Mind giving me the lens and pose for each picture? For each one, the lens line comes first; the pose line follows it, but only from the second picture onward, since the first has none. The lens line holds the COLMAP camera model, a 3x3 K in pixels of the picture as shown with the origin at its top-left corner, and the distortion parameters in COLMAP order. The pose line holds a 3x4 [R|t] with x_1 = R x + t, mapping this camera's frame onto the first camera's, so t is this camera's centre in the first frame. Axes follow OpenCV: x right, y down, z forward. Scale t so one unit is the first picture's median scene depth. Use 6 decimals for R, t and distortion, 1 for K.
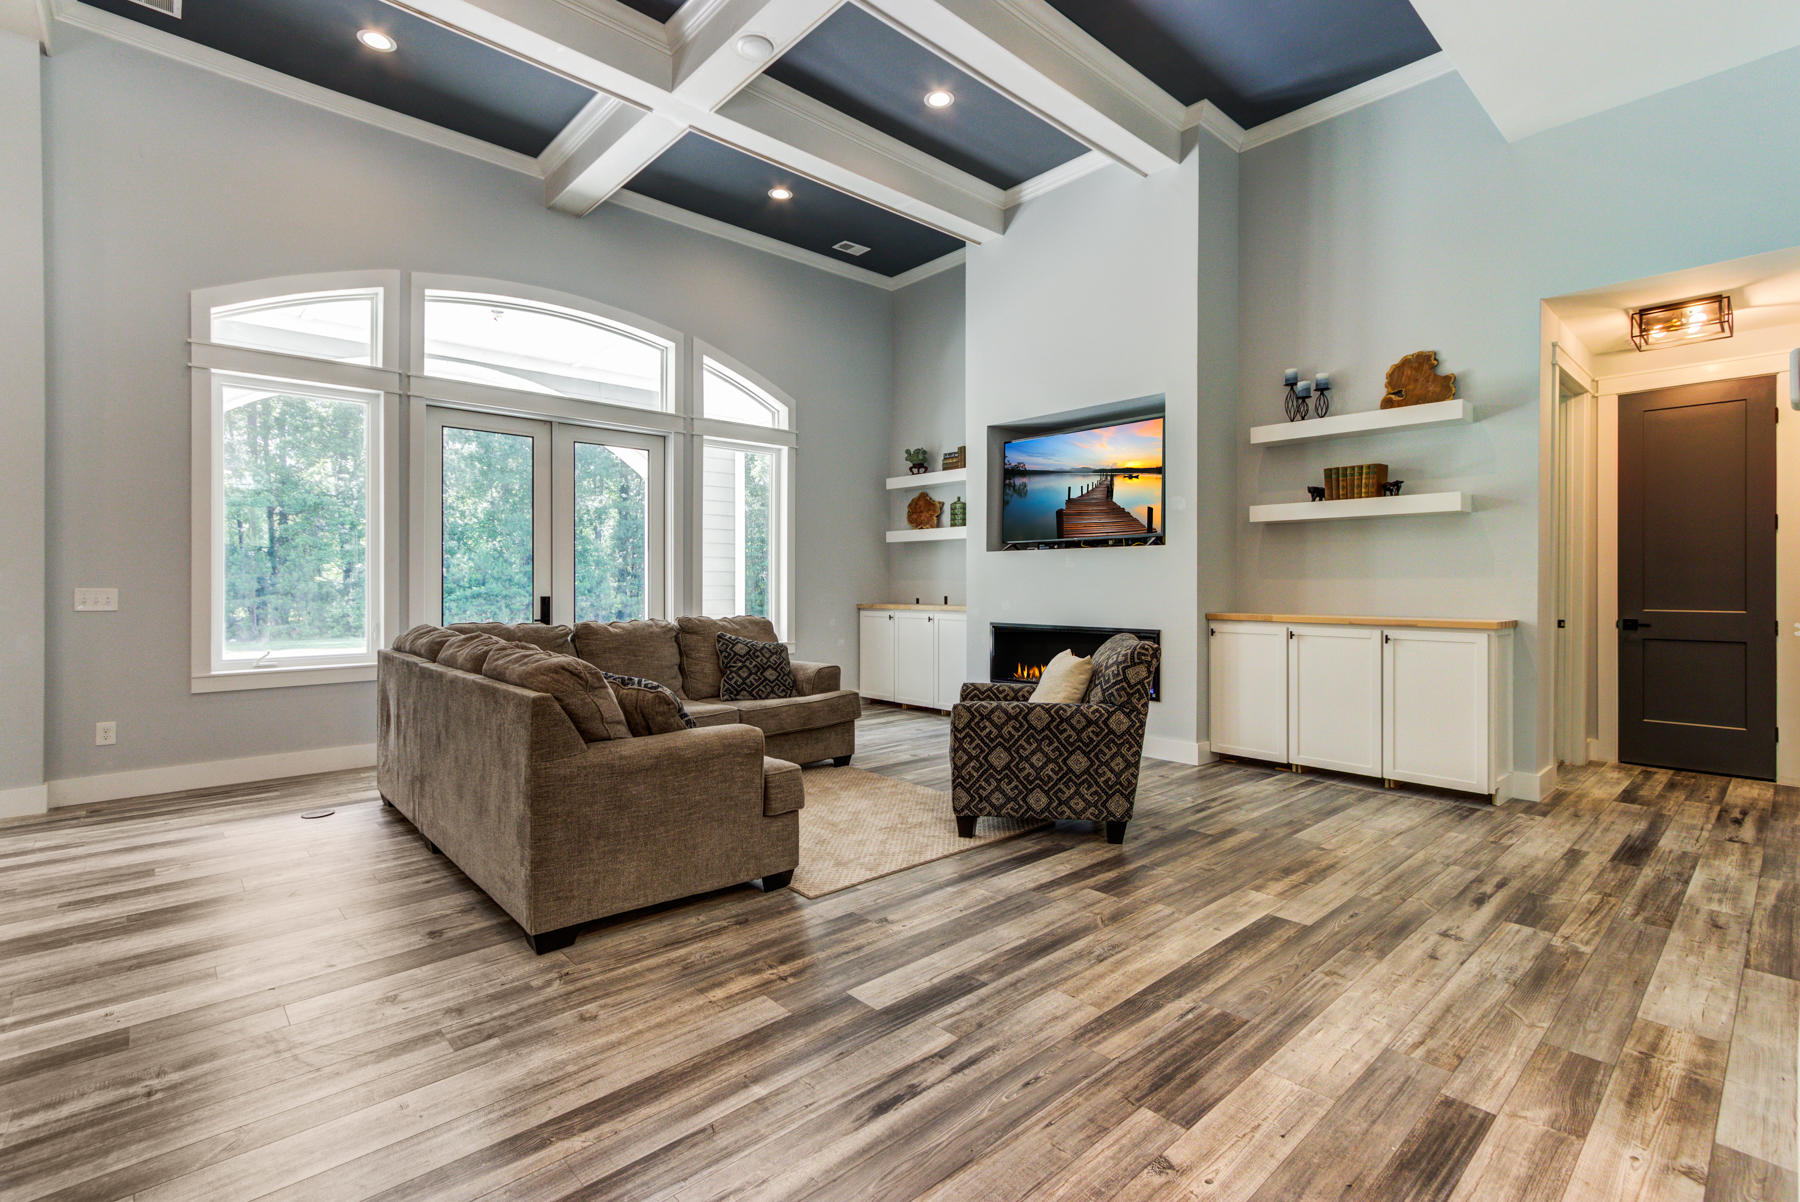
lens RADIAL K [[815.8, 0, 900.0], [0, 815.8, 601.0], [0, 0, 1]] dist [0.003275, 0.000700]
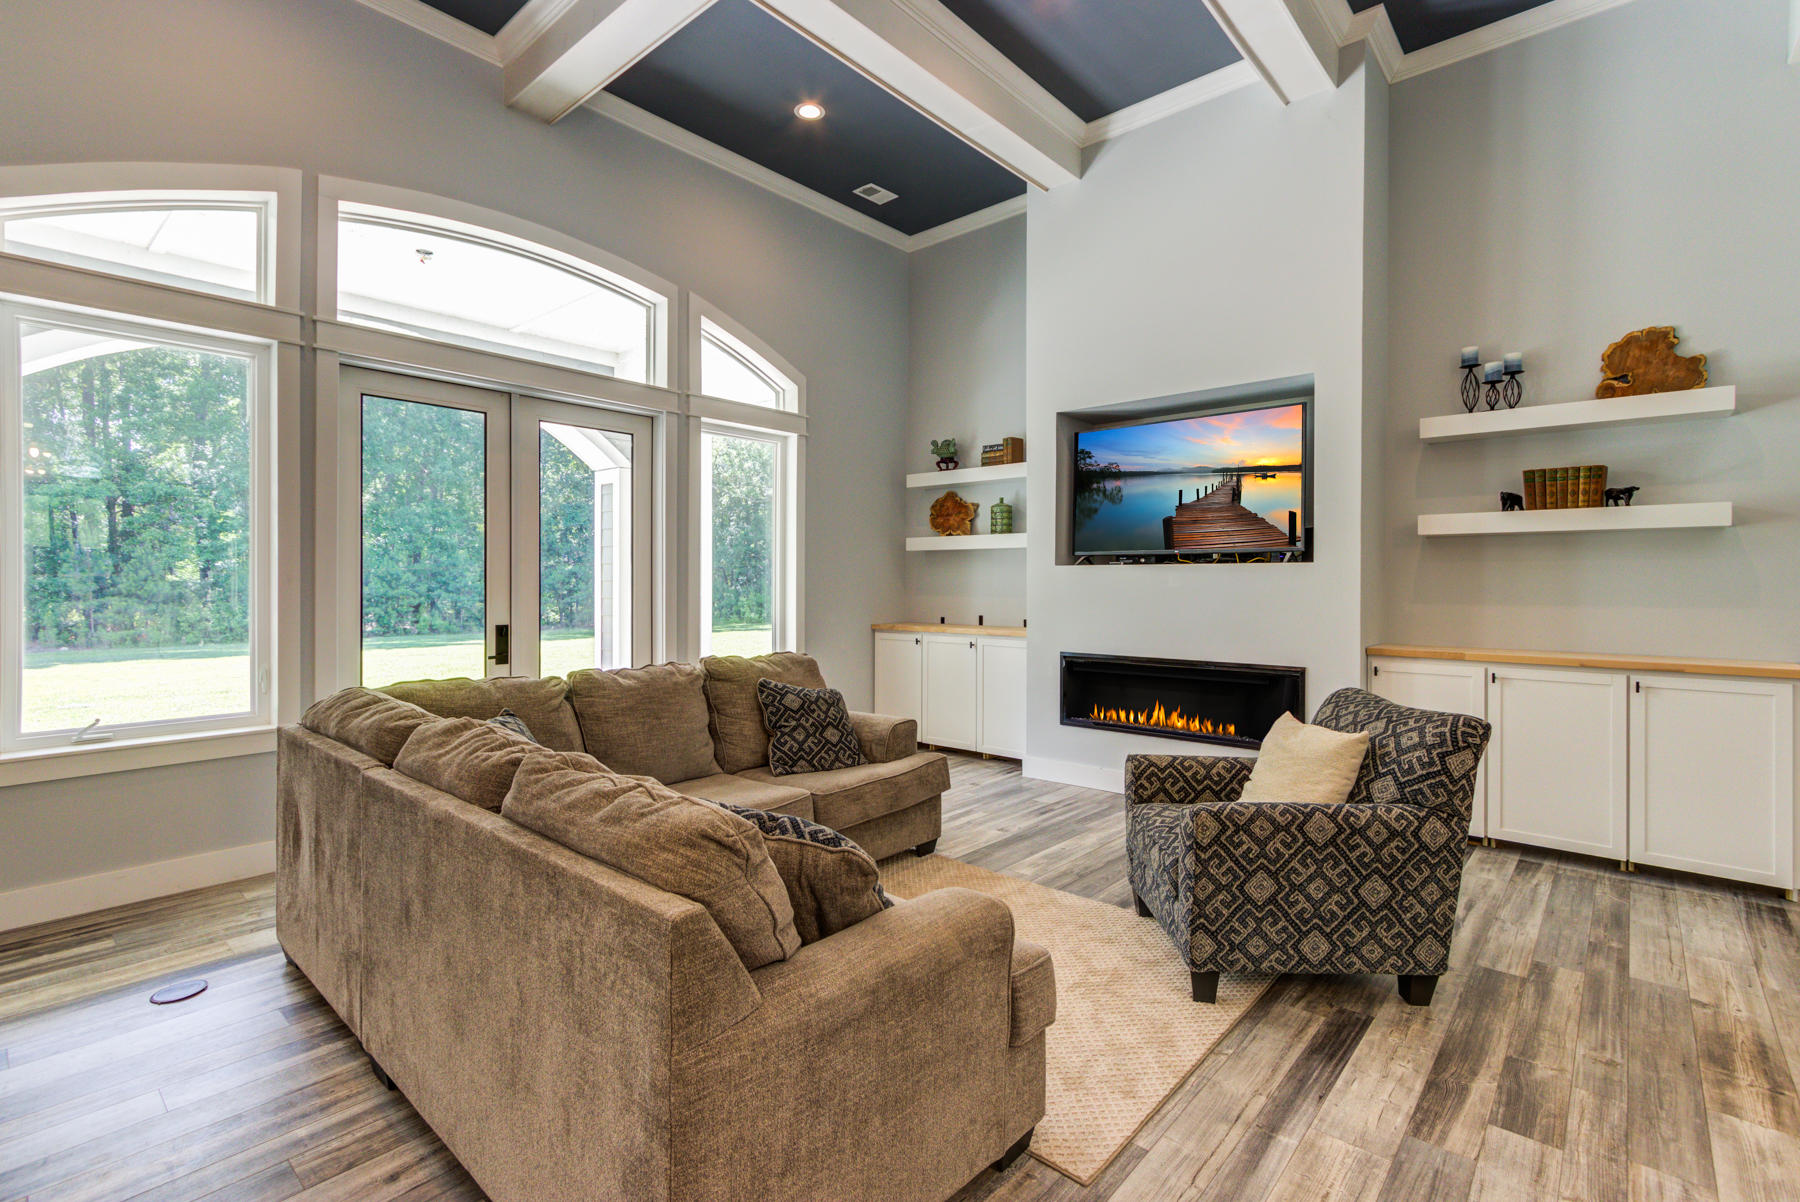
lens RADIAL K [[833.6, 0, 900.0], [0, 833.6, 601.0], [0, 0, 1]] dist [0.003706, 0.001319]
pose [[0.995098, -0.000587, 0.098894, -0.169485], [0.000549, 1.000000, 0.000410, -0.032483], [-0.098894, -0.000354, 0.995098, 0.230645]]
